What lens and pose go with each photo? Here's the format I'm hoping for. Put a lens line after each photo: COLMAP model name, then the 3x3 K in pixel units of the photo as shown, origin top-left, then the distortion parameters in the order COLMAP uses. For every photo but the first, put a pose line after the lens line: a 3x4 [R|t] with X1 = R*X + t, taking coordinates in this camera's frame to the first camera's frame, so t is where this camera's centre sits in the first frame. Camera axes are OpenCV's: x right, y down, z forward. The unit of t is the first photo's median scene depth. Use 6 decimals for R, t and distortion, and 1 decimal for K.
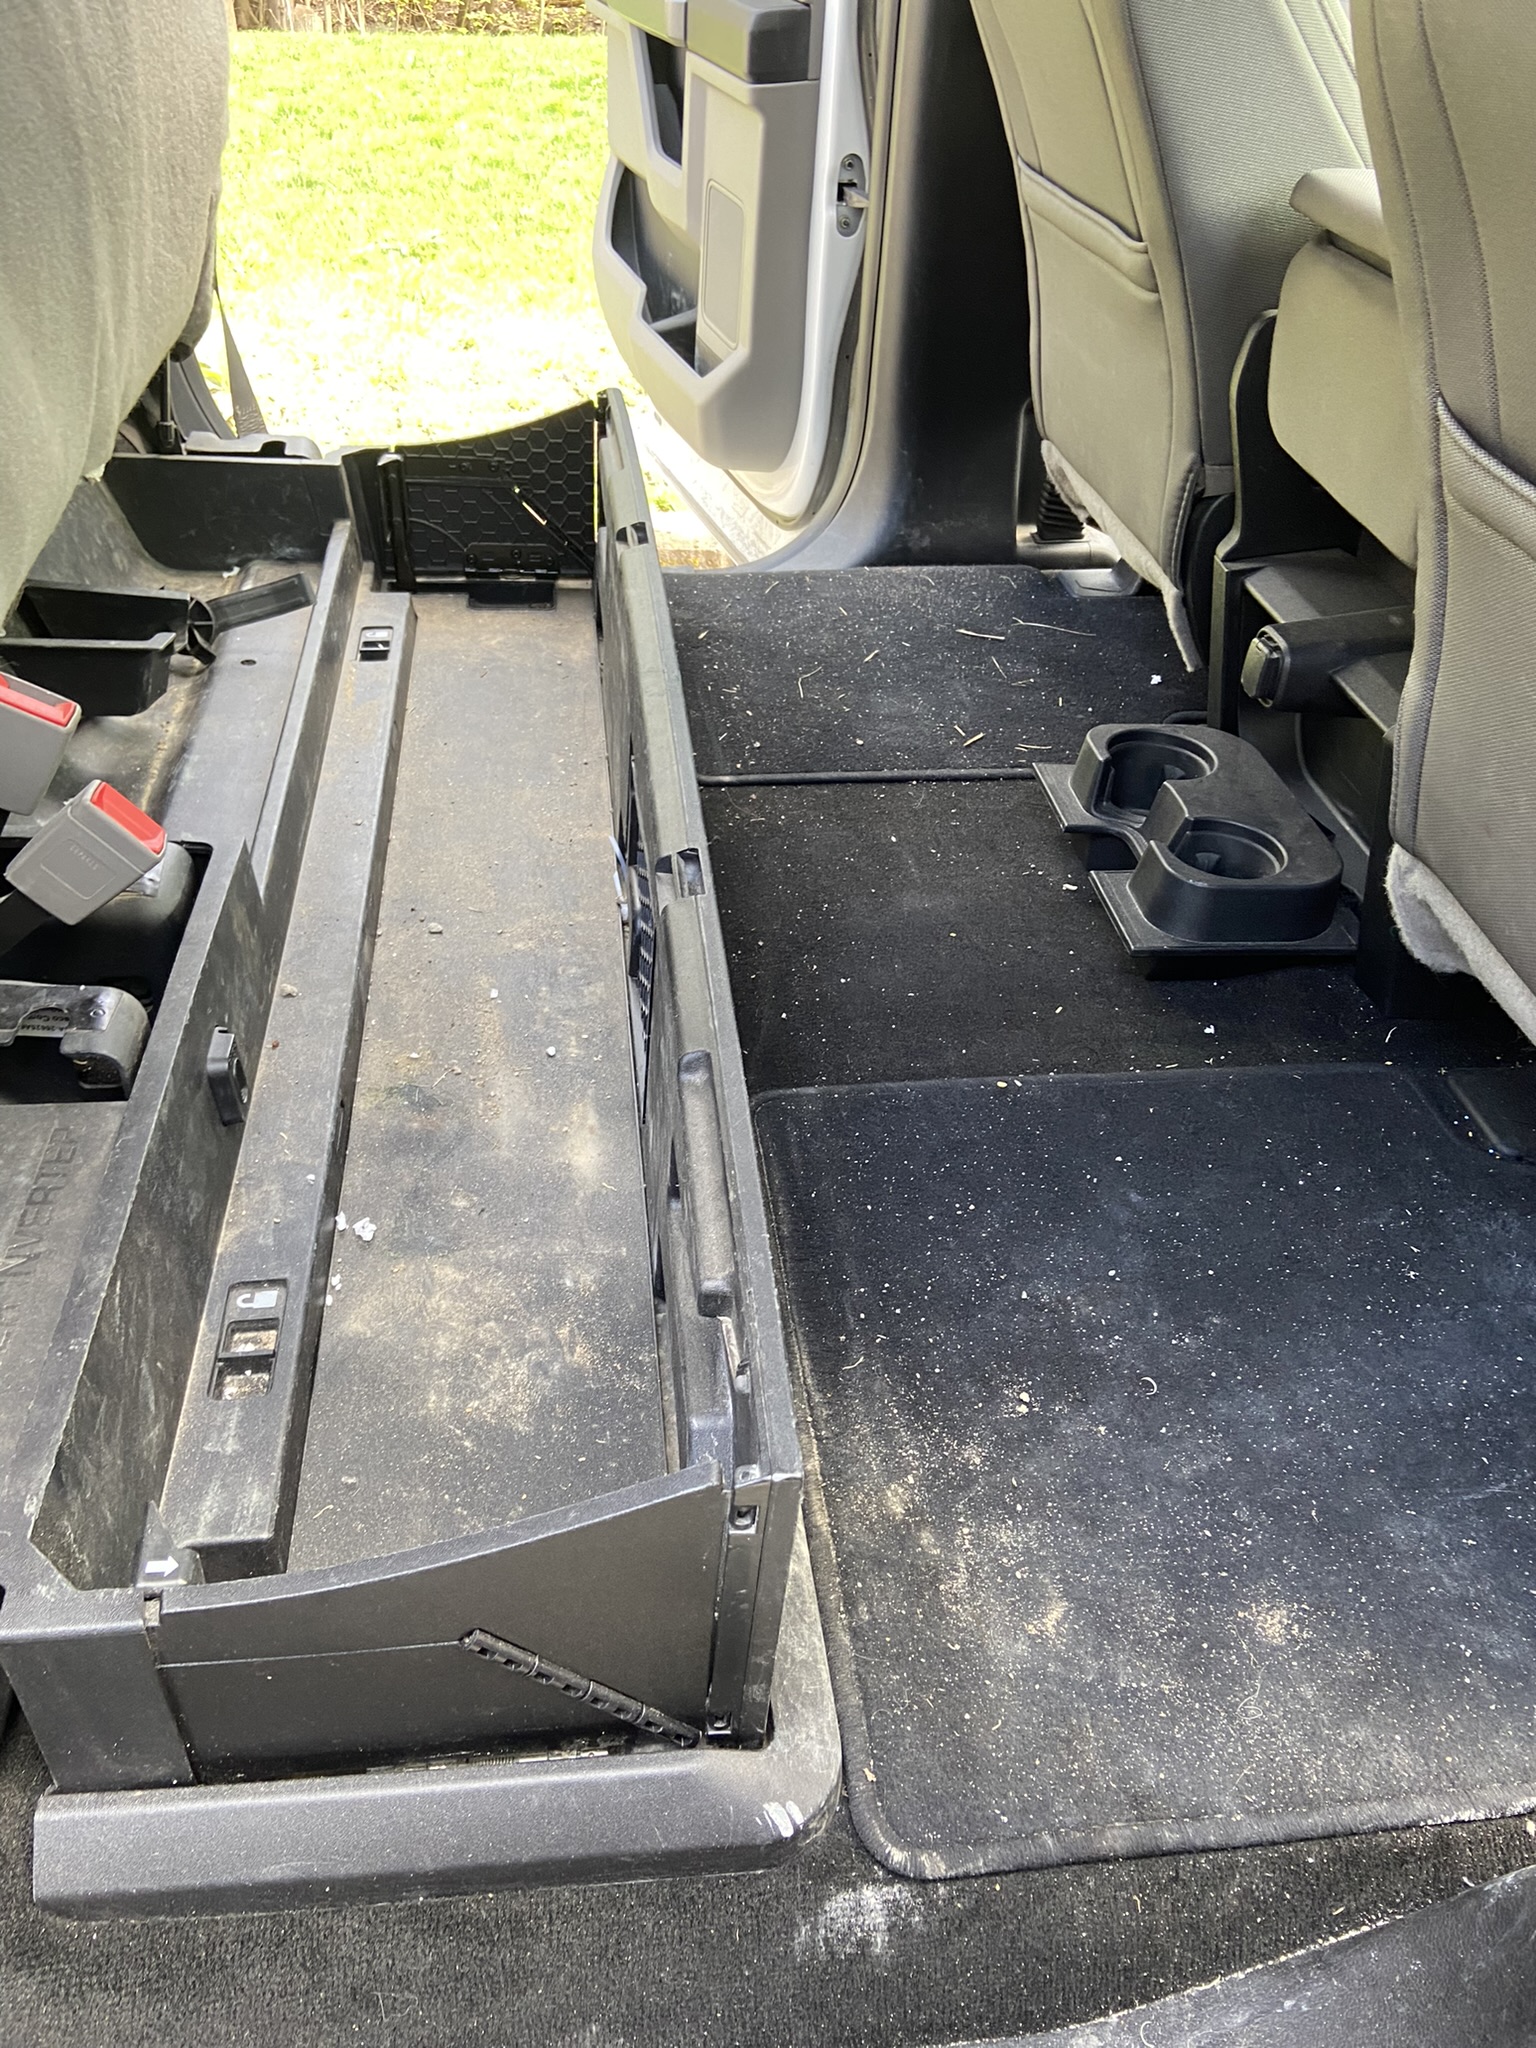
lens RADIAL K [[1547.8, 0, 751.0], [0, 1547.8, 1028.2], [0, 0, 1]] dist [0.095054, -0.119828]
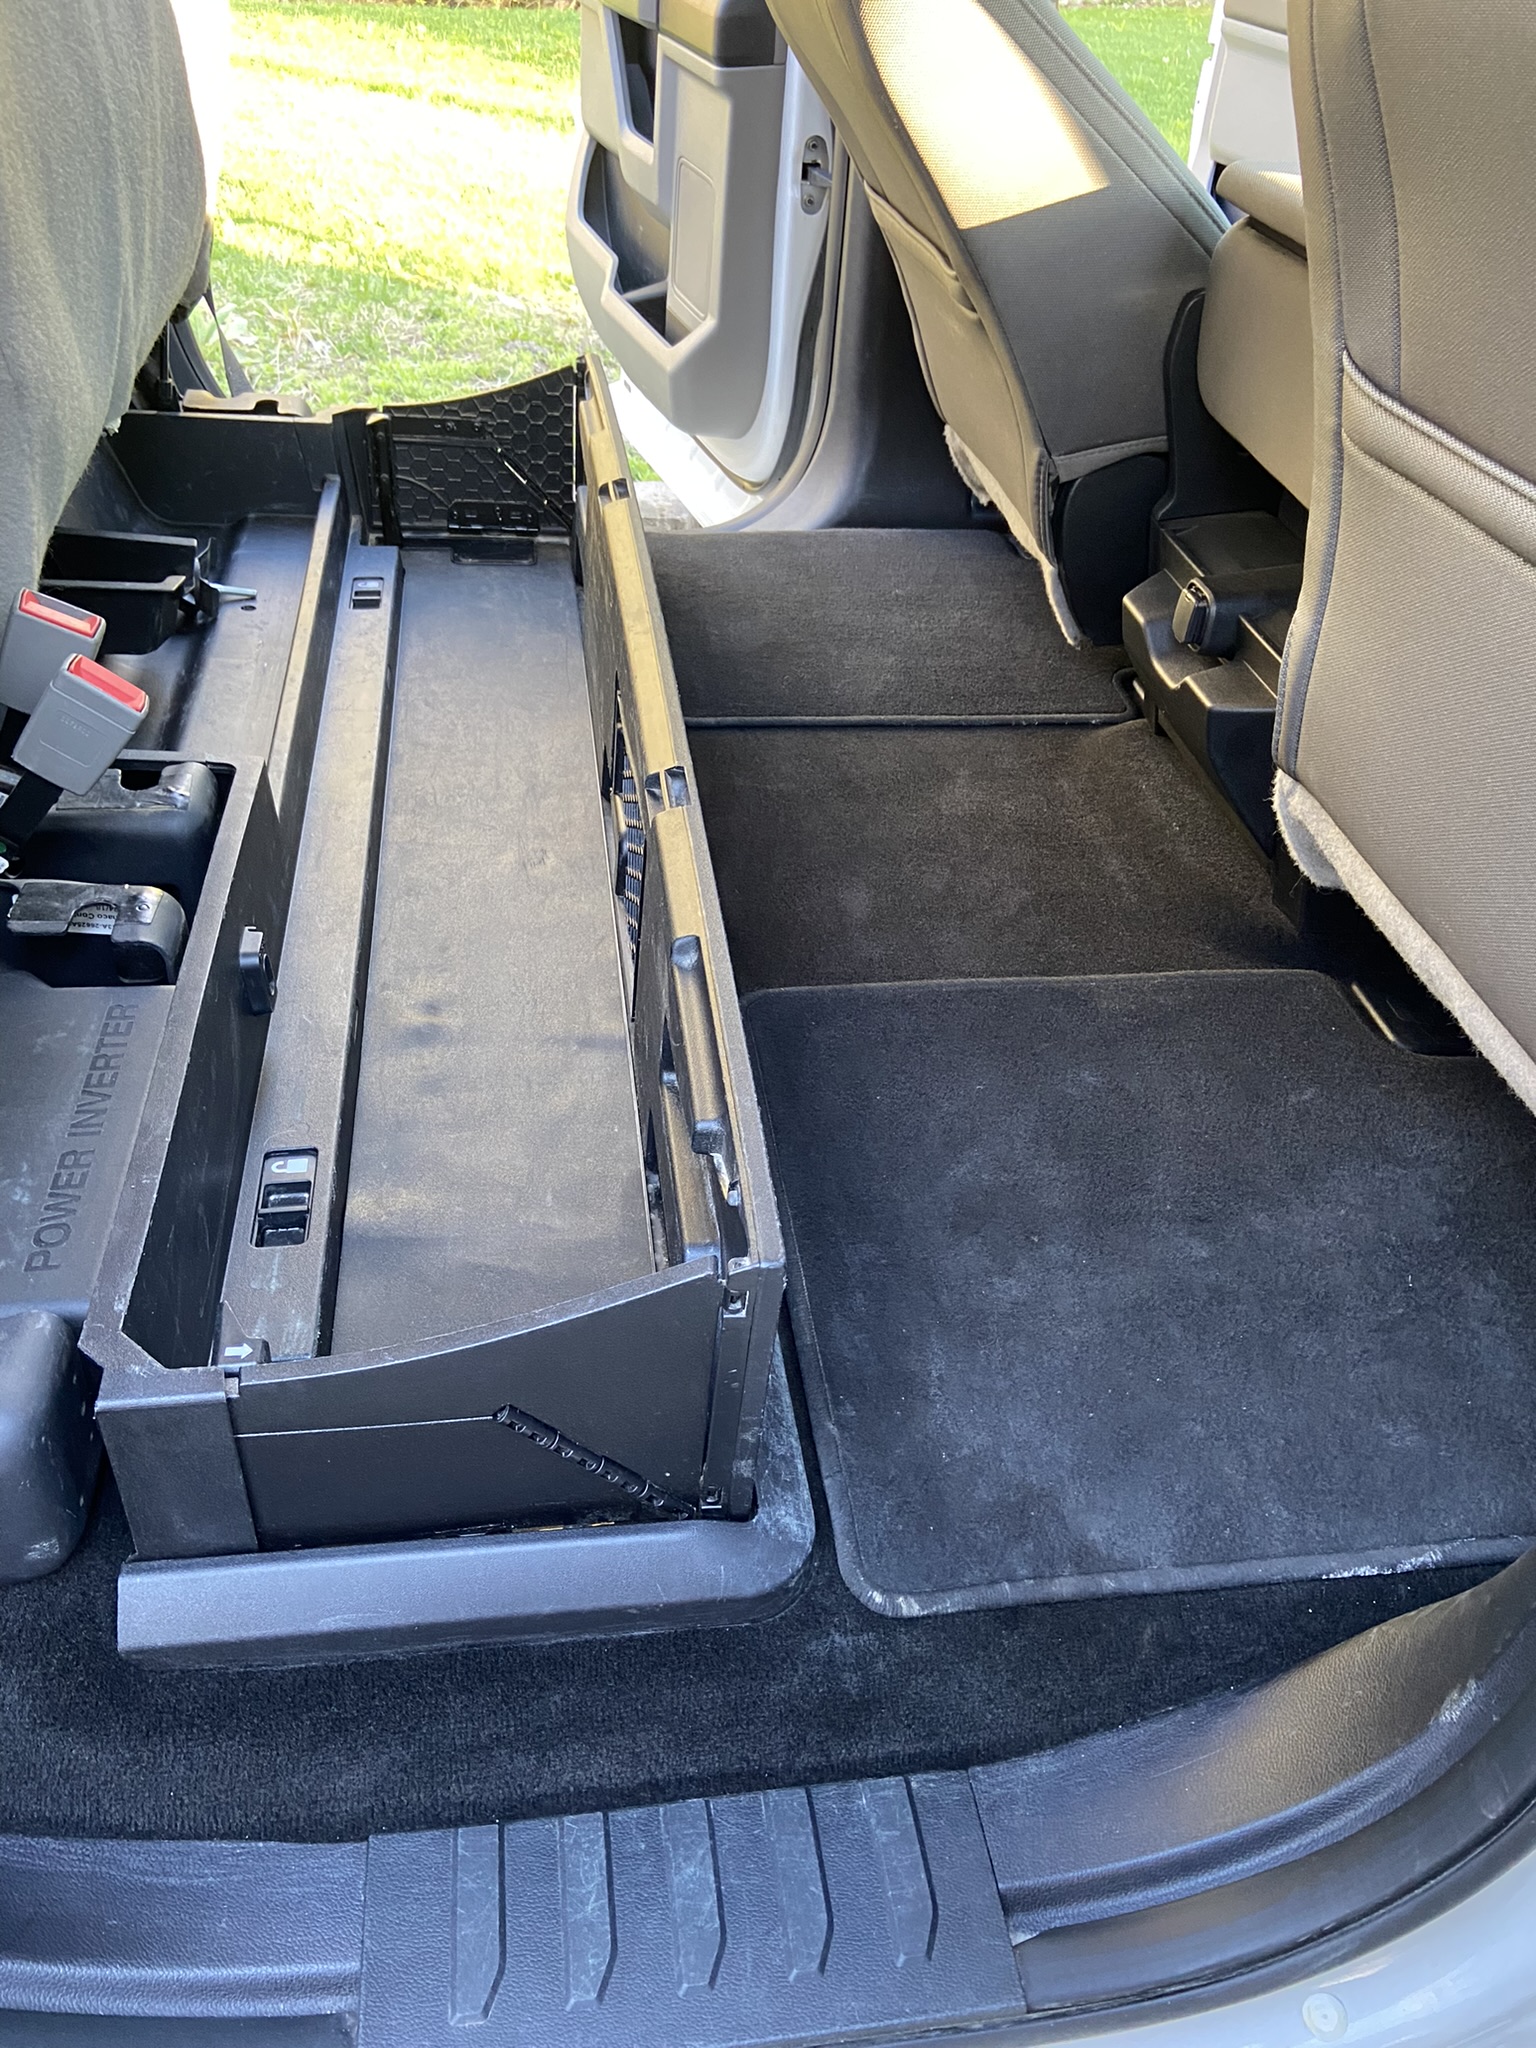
lens RADIAL K [[1547.8, 0, 766.6], [0, 1547.8, 1034.1], [0, 0, 1]] dist [0.095054, -0.119828]
pose [[0.999319, -0.001817, 0.036853, -0.012999], [0.001293, 0.999898, 0.014249, 0.048820], [-0.036875, -0.014192, 0.999219, -0.094643]]
